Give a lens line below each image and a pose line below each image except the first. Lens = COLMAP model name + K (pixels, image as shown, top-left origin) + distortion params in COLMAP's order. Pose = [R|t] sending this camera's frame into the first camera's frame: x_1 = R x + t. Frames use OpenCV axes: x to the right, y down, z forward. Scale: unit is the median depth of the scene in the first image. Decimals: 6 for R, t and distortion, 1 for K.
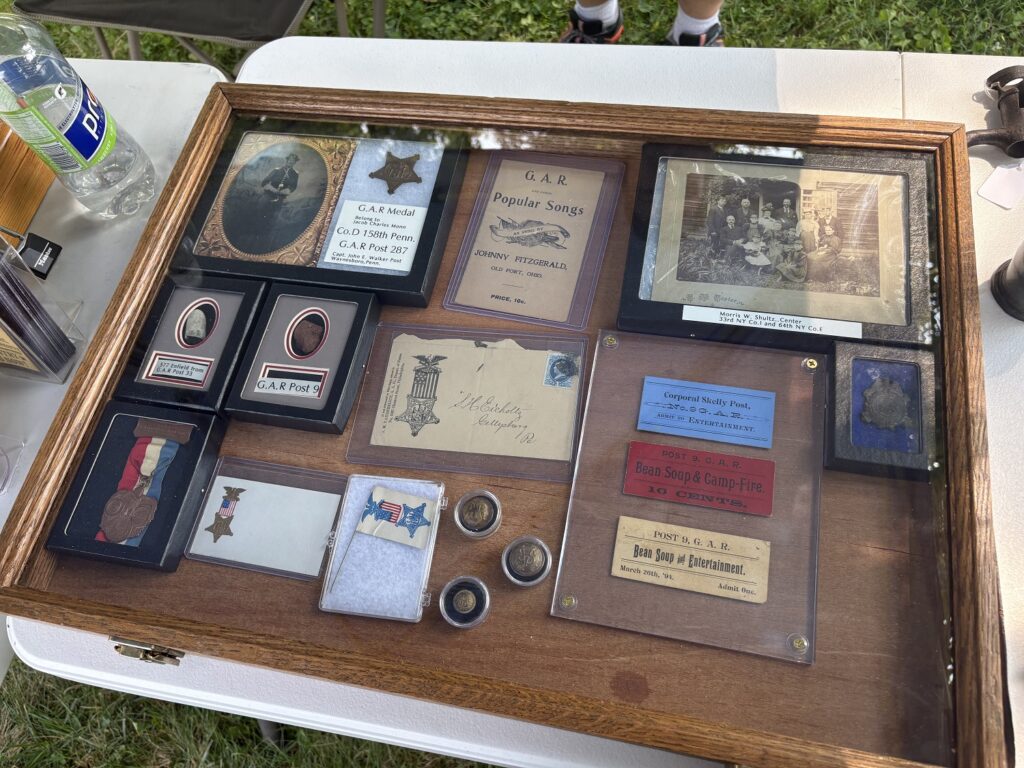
lens RADIAL K [[781.8, 0, 512.0], [0, 781.8, 384.0], [0, 0, 1]] dist [0.017863, -0.042030]
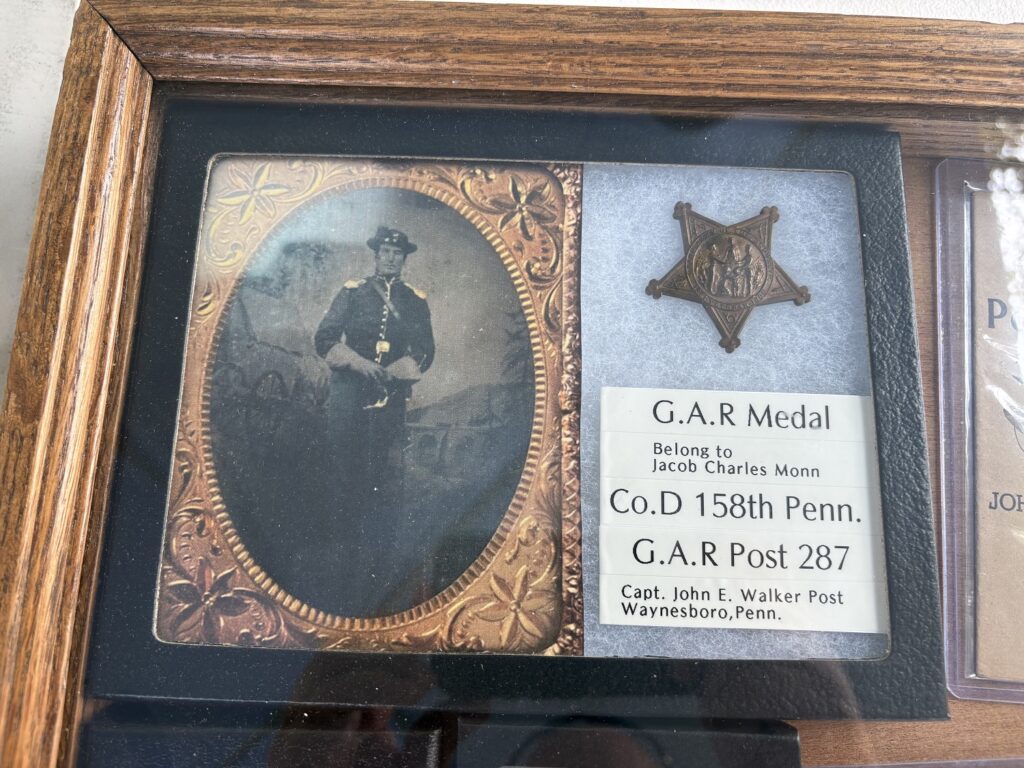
lens RADIAL K [[781.8, 0, 512.0], [0, 781.8, 384.0], [0, 0, 1]] dist [0.017863, -0.042030]
pose [[0.980155, -0.130845, 0.148912, -0.296473], [0.091863, 0.965491, 0.243696, -0.316890], [-0.175660, -0.225180, 0.958351, 0.687907]]
